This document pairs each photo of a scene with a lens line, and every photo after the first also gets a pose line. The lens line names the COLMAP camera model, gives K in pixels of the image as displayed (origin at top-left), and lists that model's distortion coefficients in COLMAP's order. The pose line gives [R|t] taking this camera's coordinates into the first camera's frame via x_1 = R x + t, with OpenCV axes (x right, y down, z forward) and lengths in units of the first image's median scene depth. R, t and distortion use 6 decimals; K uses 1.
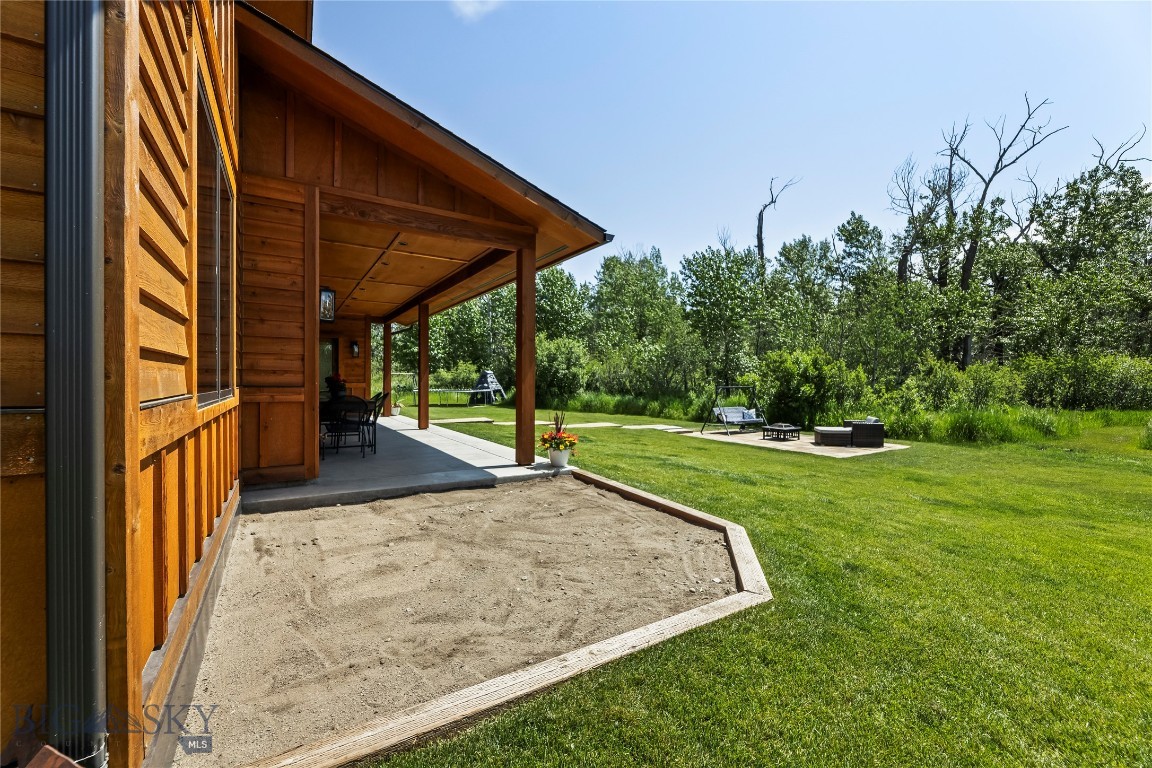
lens RADIAL K [[473.6, 0, 583.1], [0, 473.6, 385.7], [0, 0, 1]] dist [-0.004090, -0.000144]
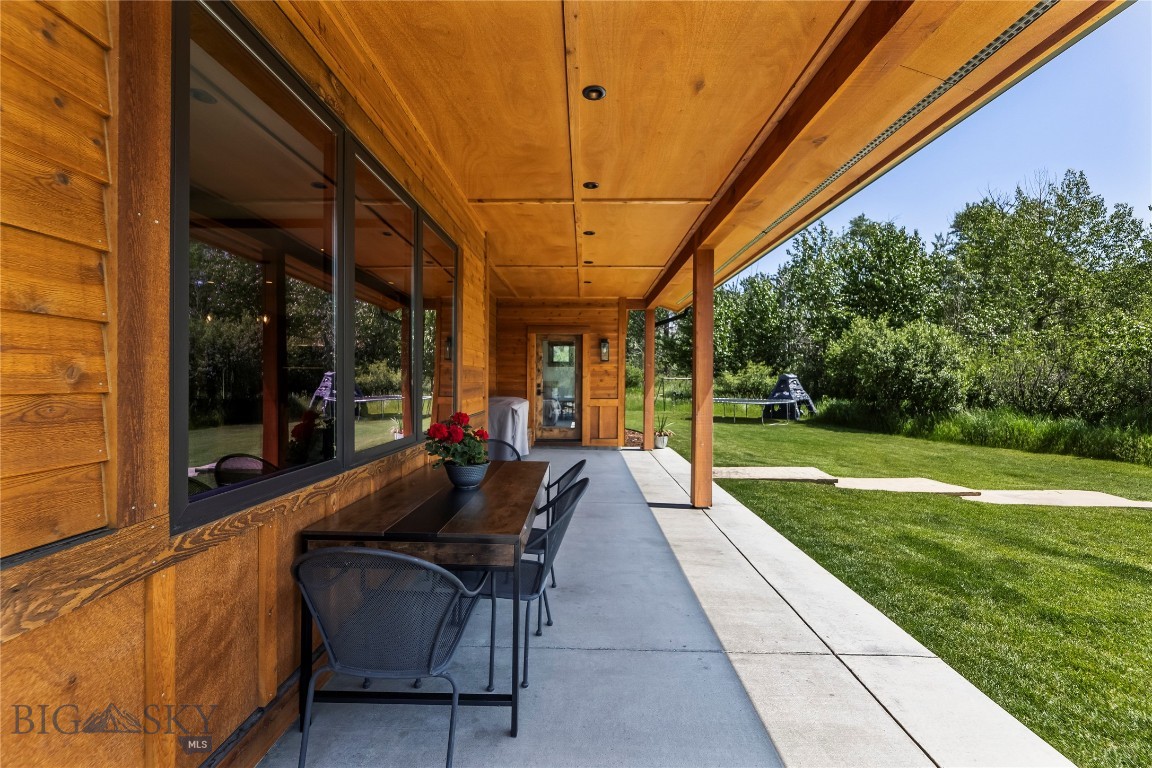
lens RADIAL K [[473.6, 0, 577.7], [0, 473.6, 385.8], [0, 0, 1]] dist [-0.004090, -0.000144]
pose [[0.831774, 0.007121, -0.555069, -0.075316], [-0.007216, 0.999972, 0.002017, -0.014462], [0.555068, 0.002328, 0.831802, 0.228168]]
